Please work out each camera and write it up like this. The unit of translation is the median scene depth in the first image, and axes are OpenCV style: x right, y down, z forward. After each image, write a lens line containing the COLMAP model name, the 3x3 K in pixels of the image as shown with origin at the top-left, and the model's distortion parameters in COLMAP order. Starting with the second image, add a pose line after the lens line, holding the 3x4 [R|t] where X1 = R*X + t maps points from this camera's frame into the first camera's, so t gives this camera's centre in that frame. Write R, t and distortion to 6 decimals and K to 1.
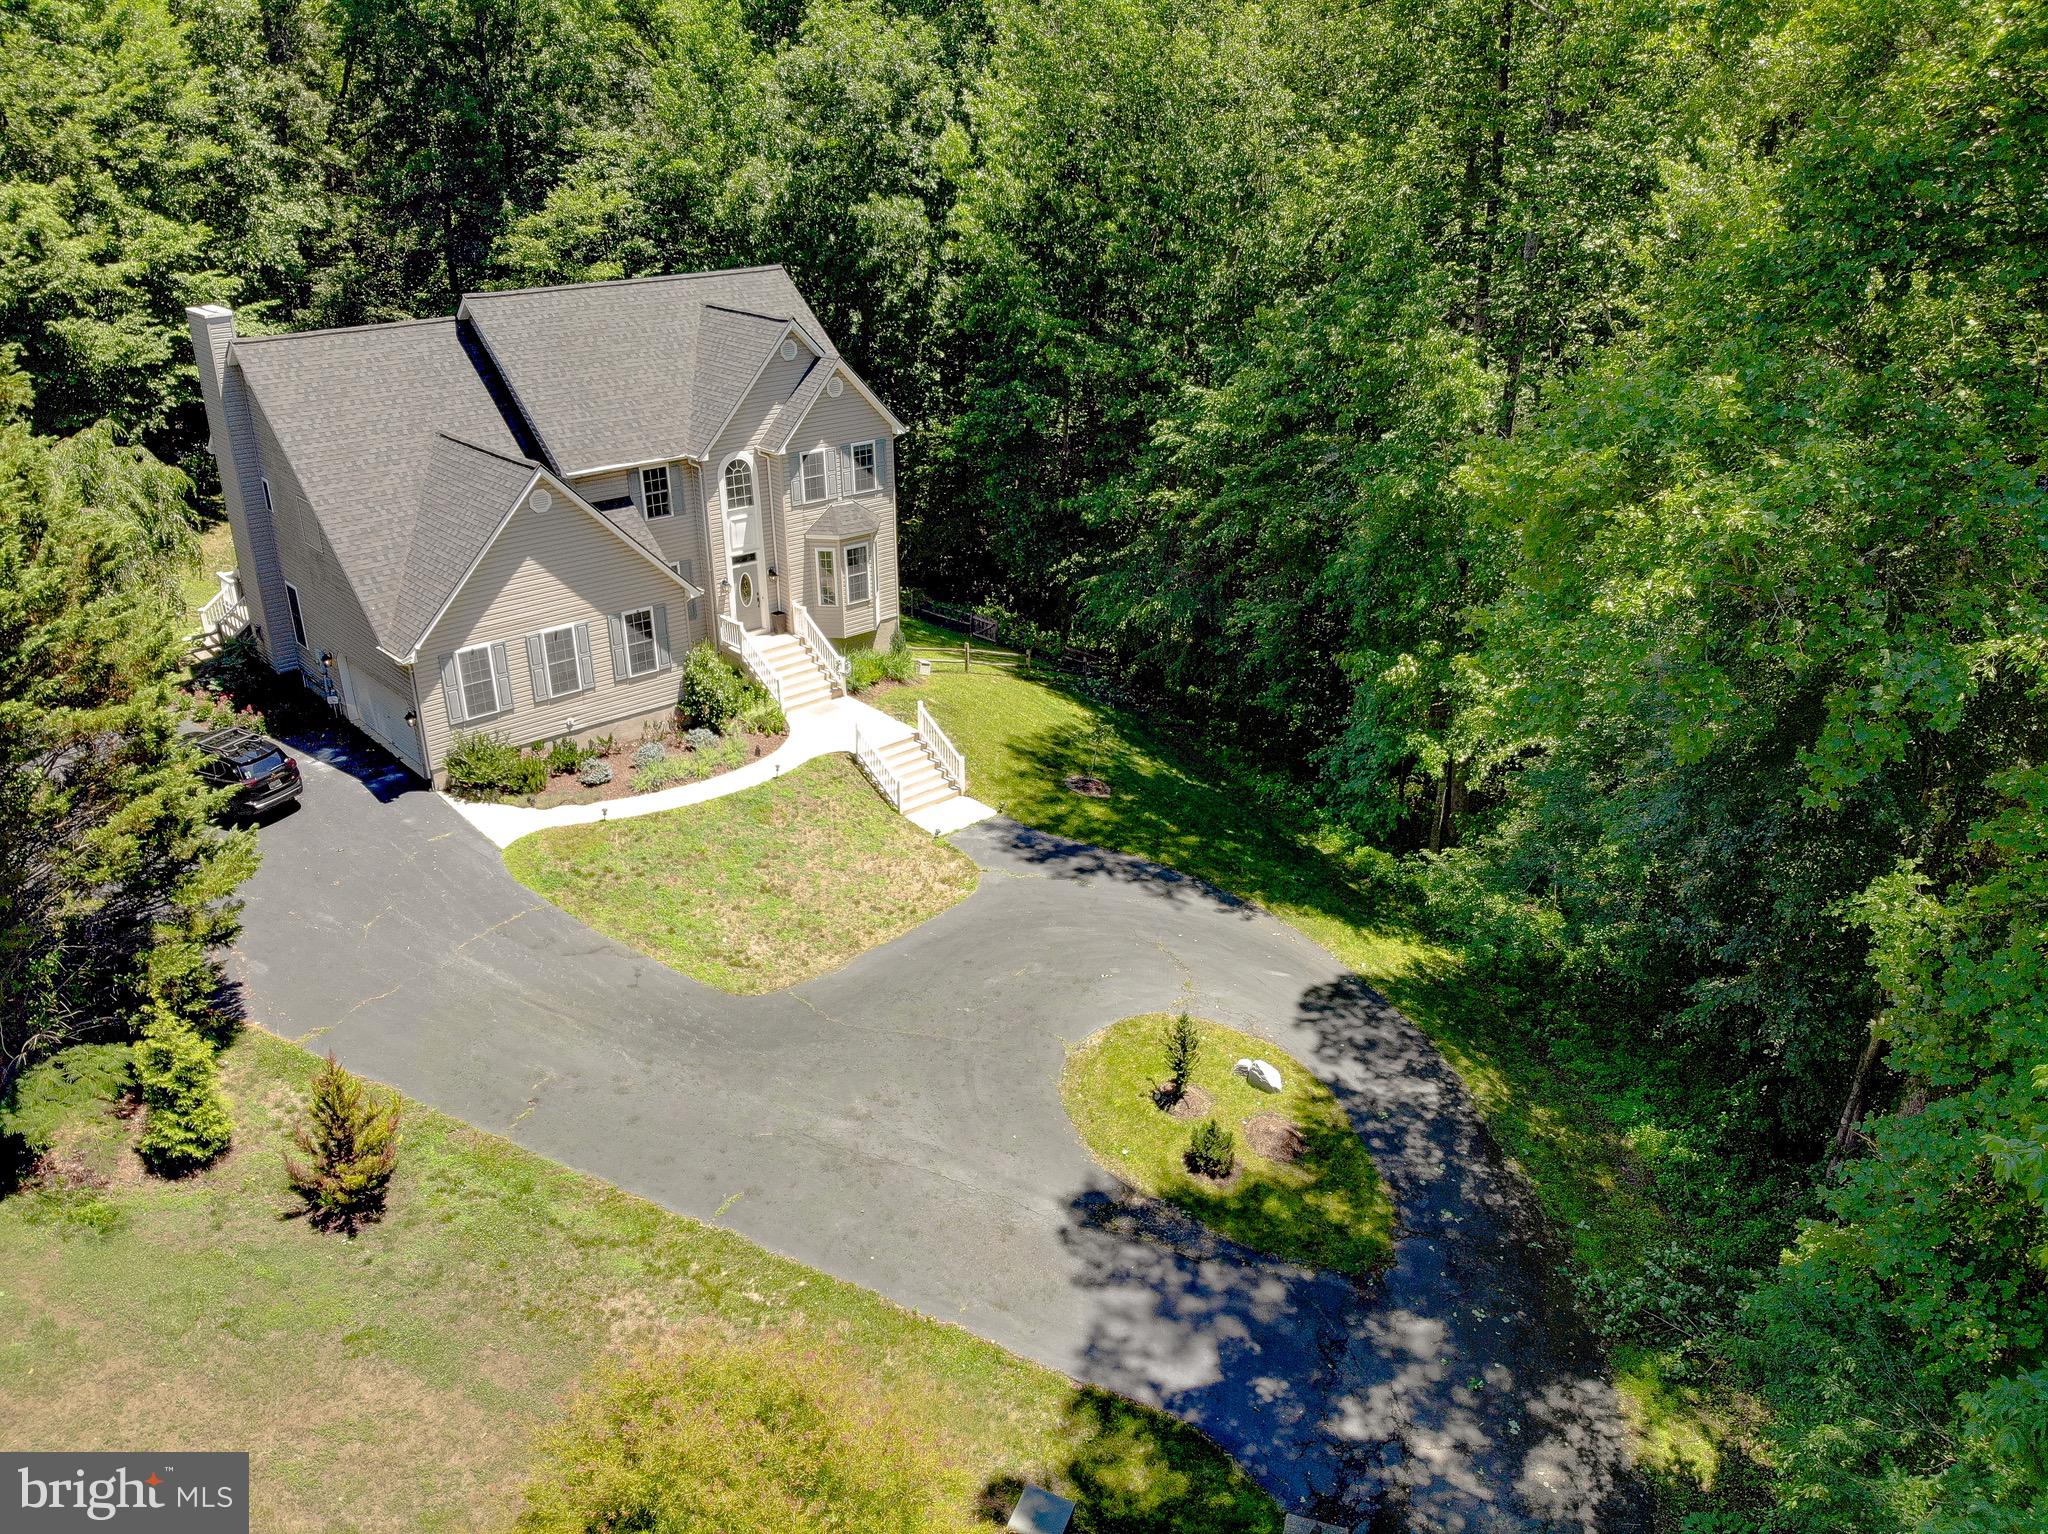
lens RADIAL K [[1486.9, 0, 1021.0], [0, 1486.9, 771.2], [0, 0, 1]] dist [0.138616, -0.289179]
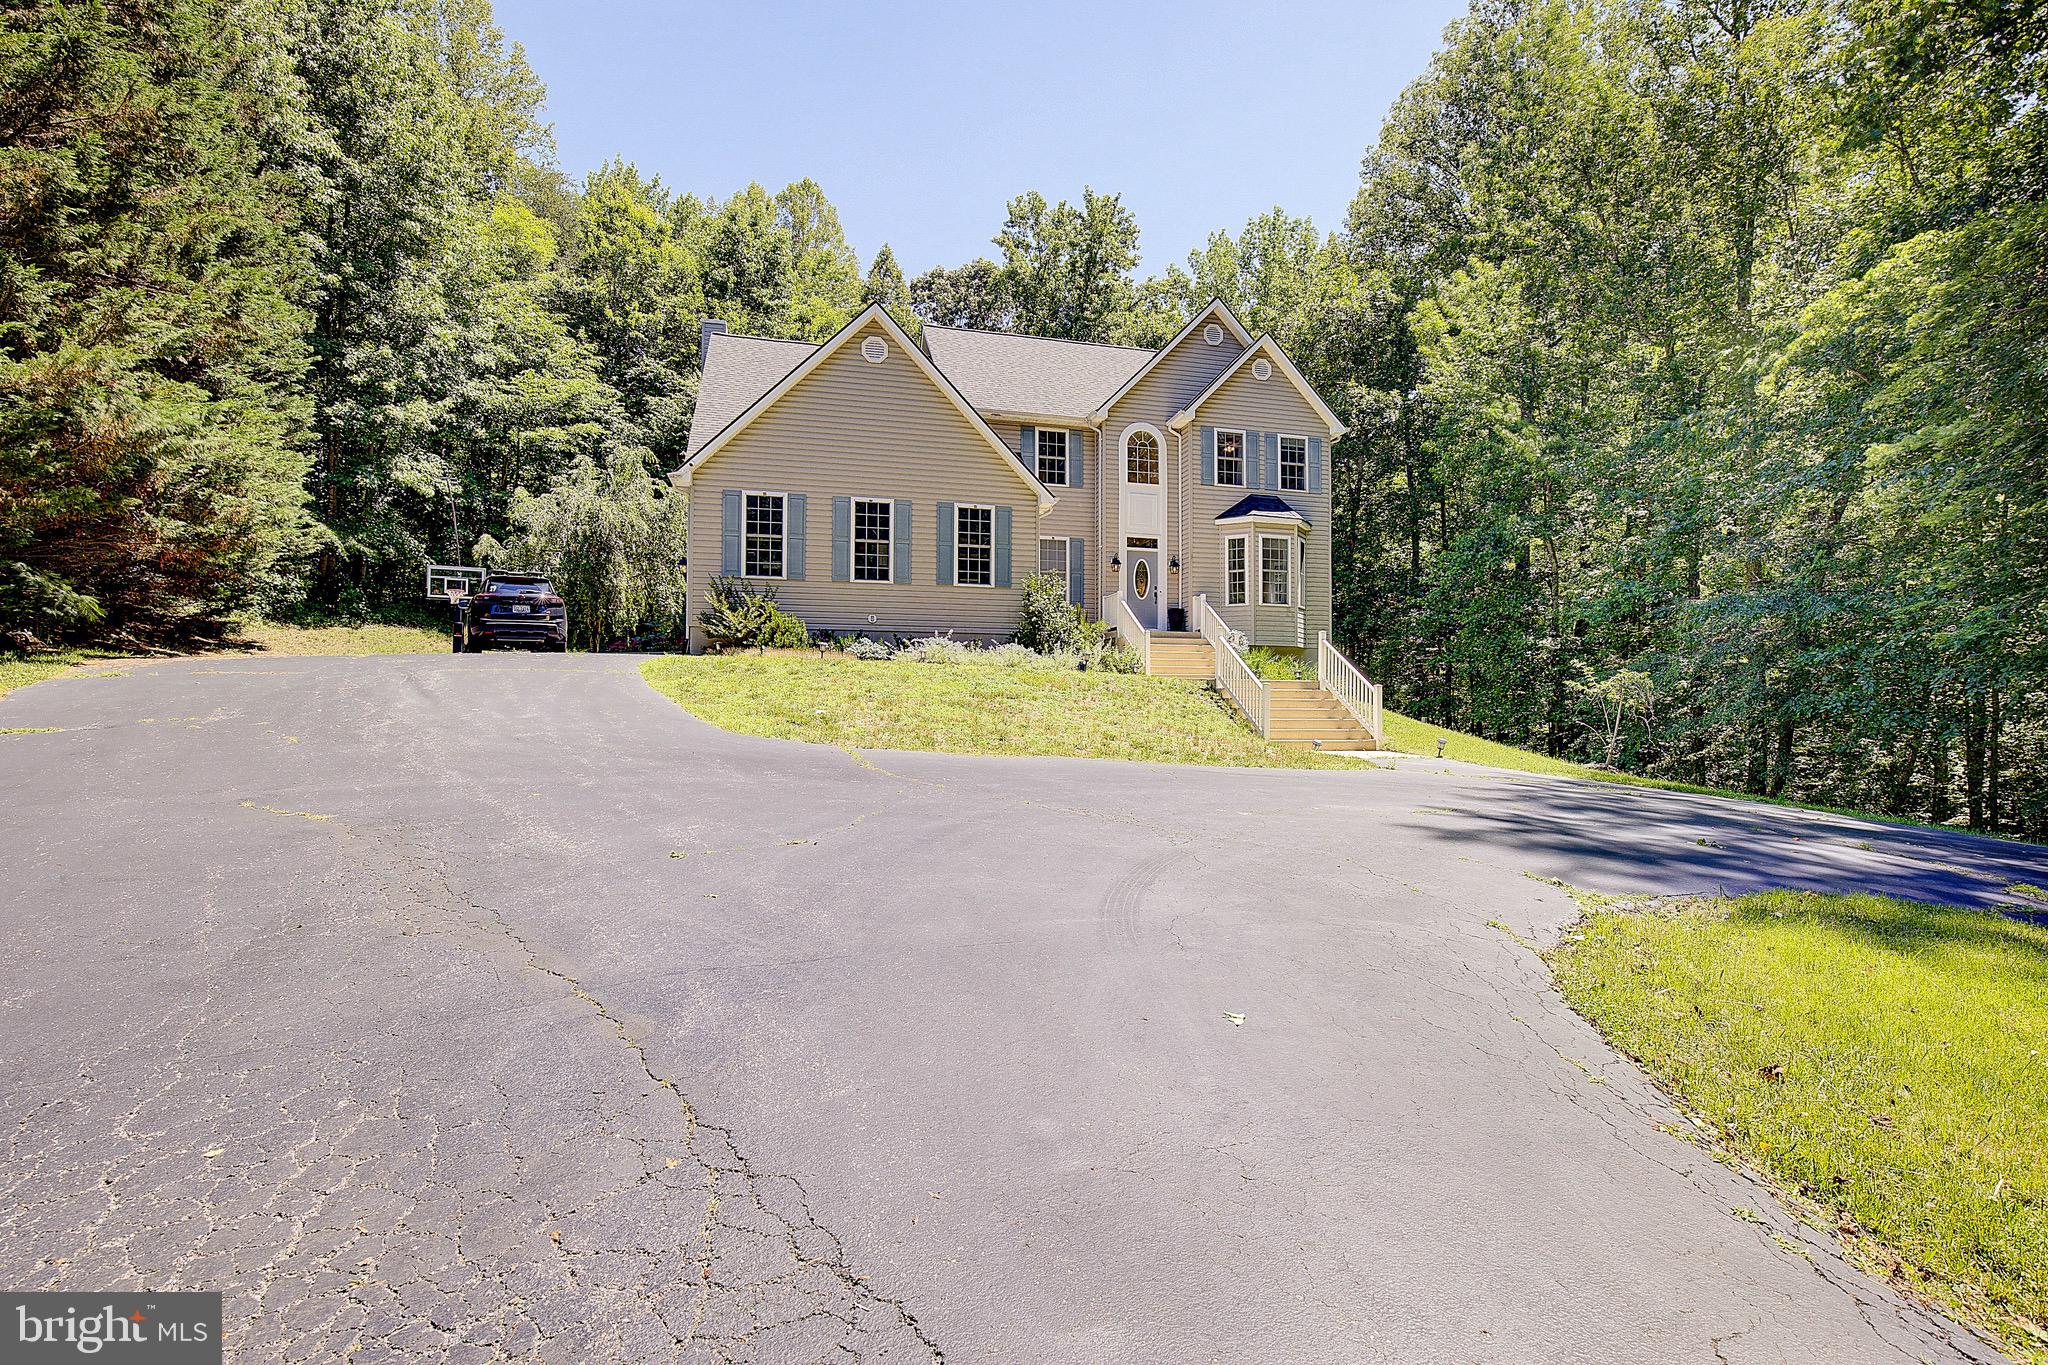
lens RADIAL K [[947.1, 0, 1047.1], [0, 947.1, 691.1], [0, 0, 1]] dist [-0.038020, 0.008589]
pose [[0.888645, -0.017919, -0.458245, 0.020610], [-0.185635, 0.899655, -0.395171, 0.183477], [0.419344, 0.436233, 0.796148, 0.624600]]
